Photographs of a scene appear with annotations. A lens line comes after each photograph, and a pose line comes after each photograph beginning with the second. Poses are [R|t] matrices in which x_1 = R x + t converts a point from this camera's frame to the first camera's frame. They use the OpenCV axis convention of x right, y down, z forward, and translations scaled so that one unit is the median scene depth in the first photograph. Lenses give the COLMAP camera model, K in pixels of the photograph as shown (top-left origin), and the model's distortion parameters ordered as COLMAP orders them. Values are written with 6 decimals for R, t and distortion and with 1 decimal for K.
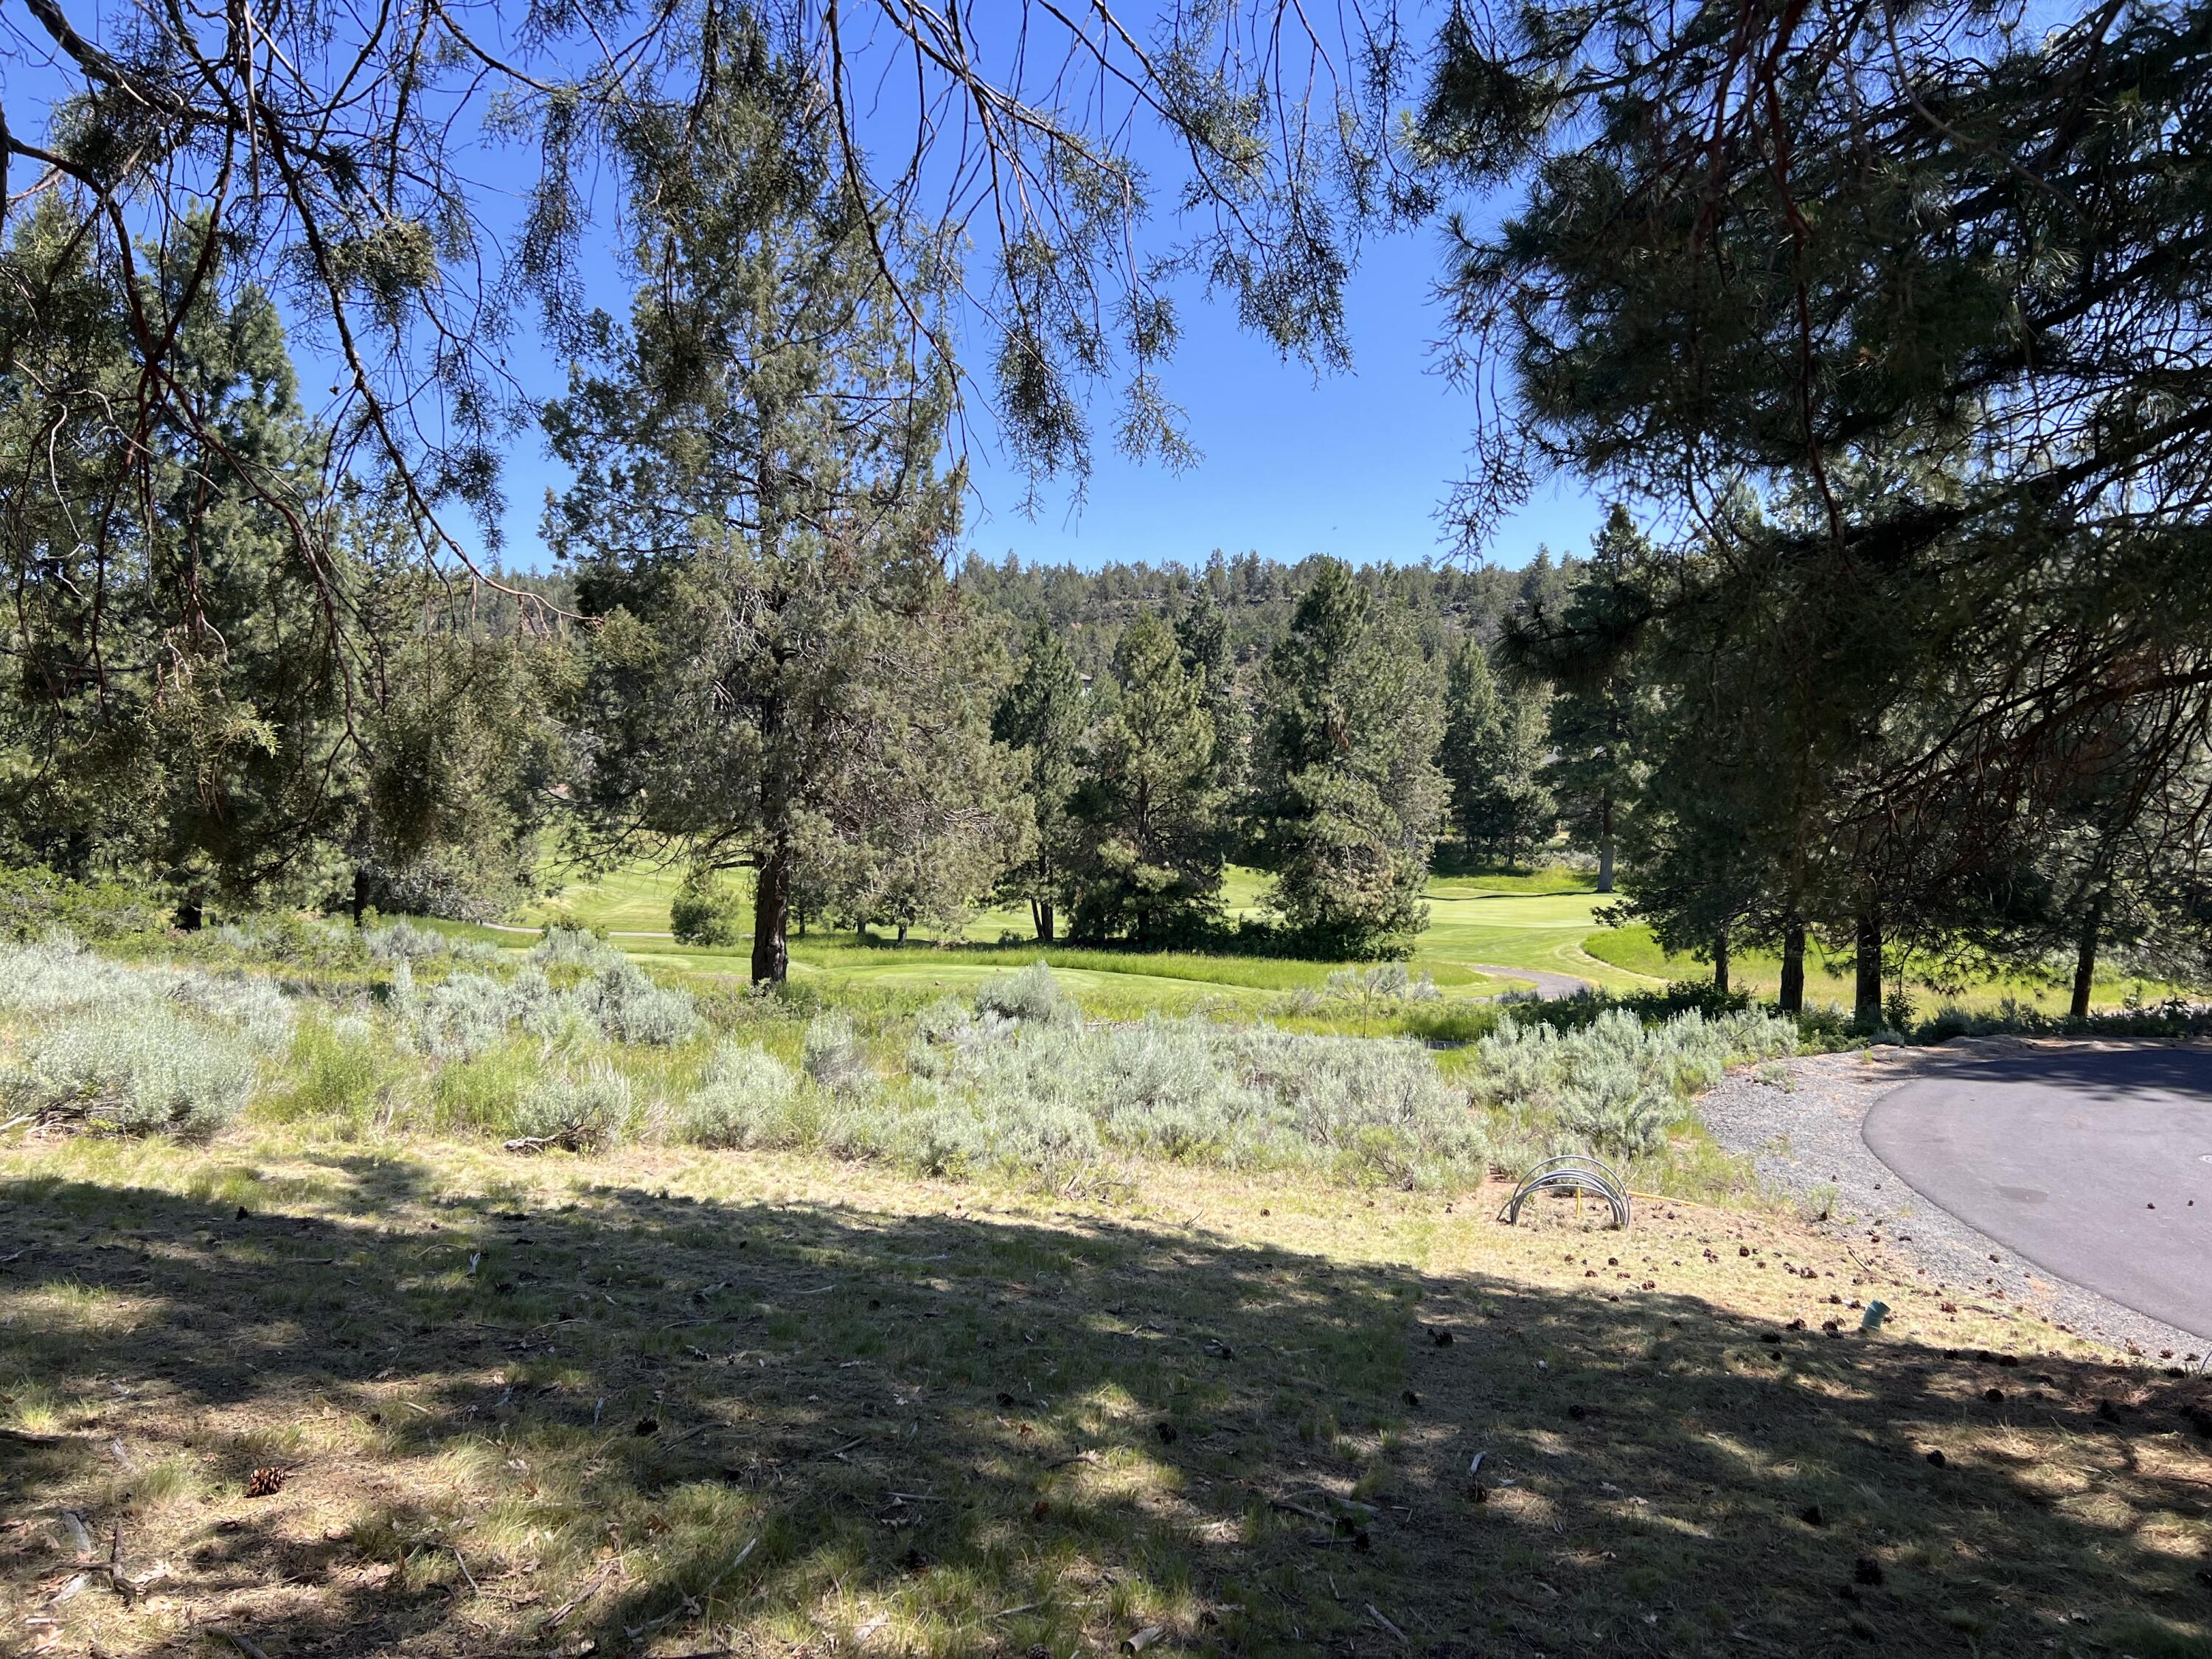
lens RADIAL K [[1633.5, 0, 1100.4], [0, 1633.5, 826.4], [0, 0, 1]] dist [0.059157, -0.062404]
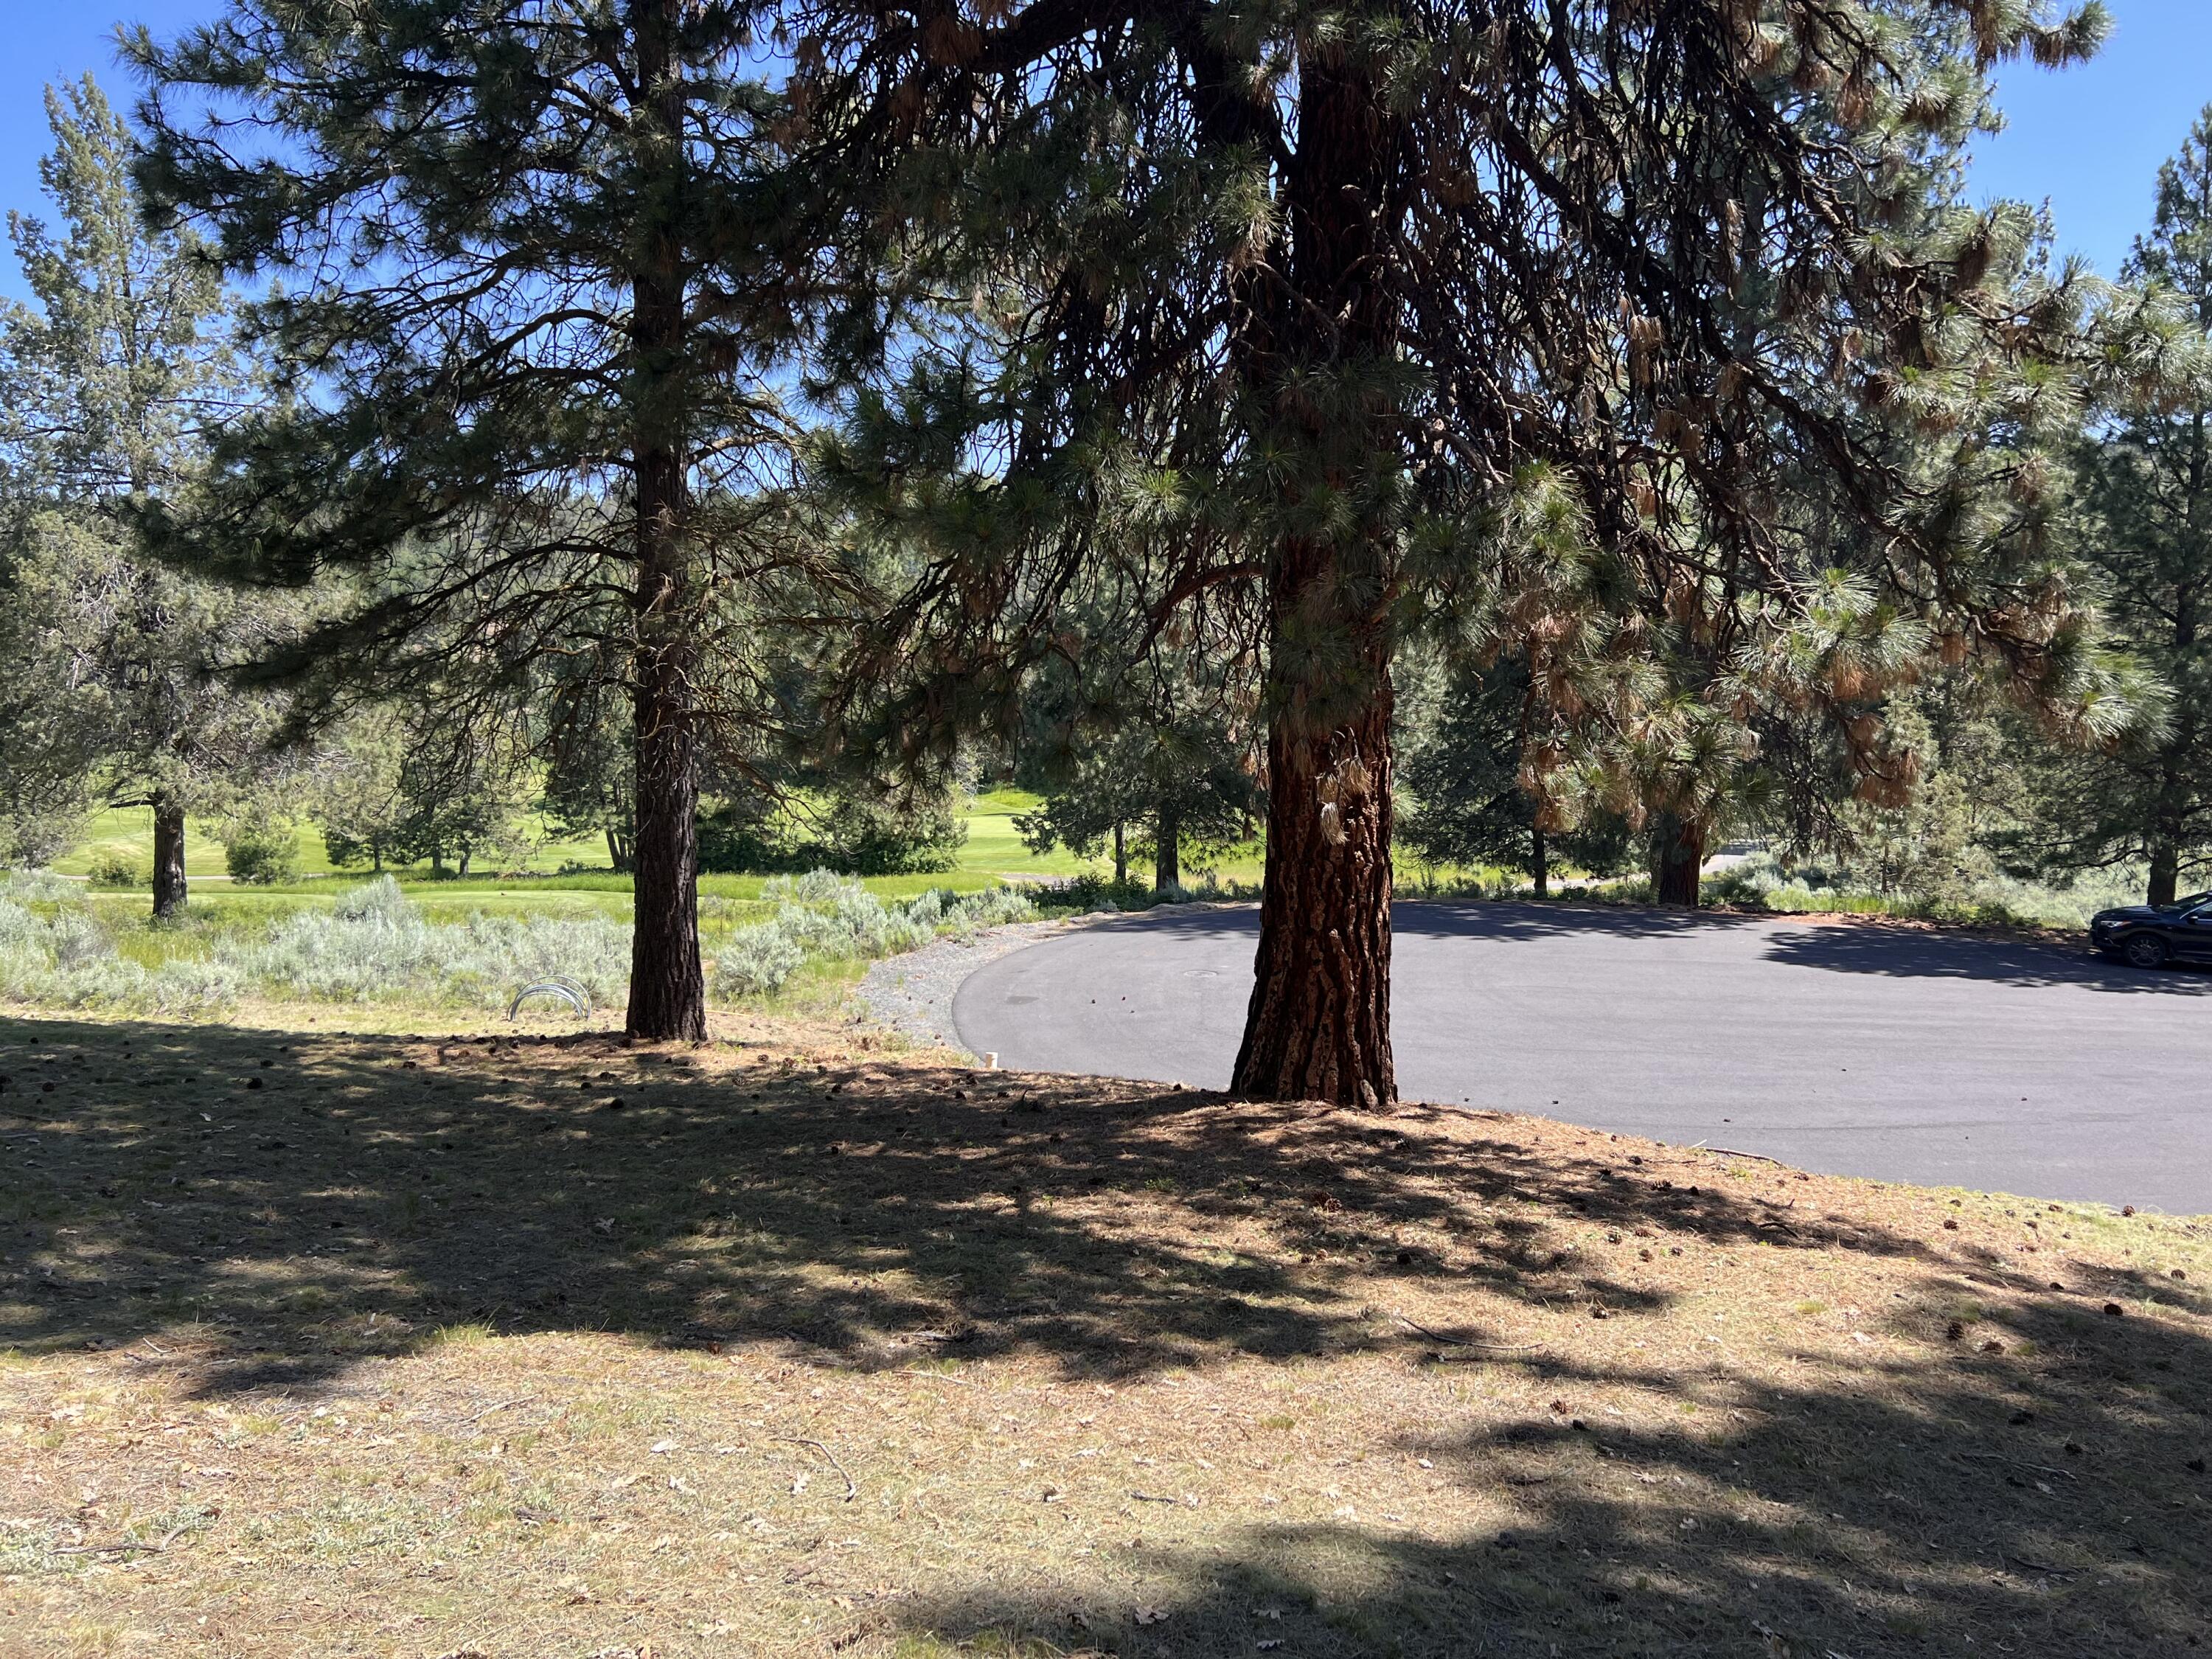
lens RADIAL K [[1633.5, 0, 1115.0], [0, 1633.5, 828.9], [0, 0, 1]] dist [0.059157, -0.062404]
pose [[0.979714, -0.034186, 0.197462, 0.248550], [0.024639, 0.998415, 0.050607, -0.001134], [-0.198879, -0.044715, 0.979003, -0.311686]]
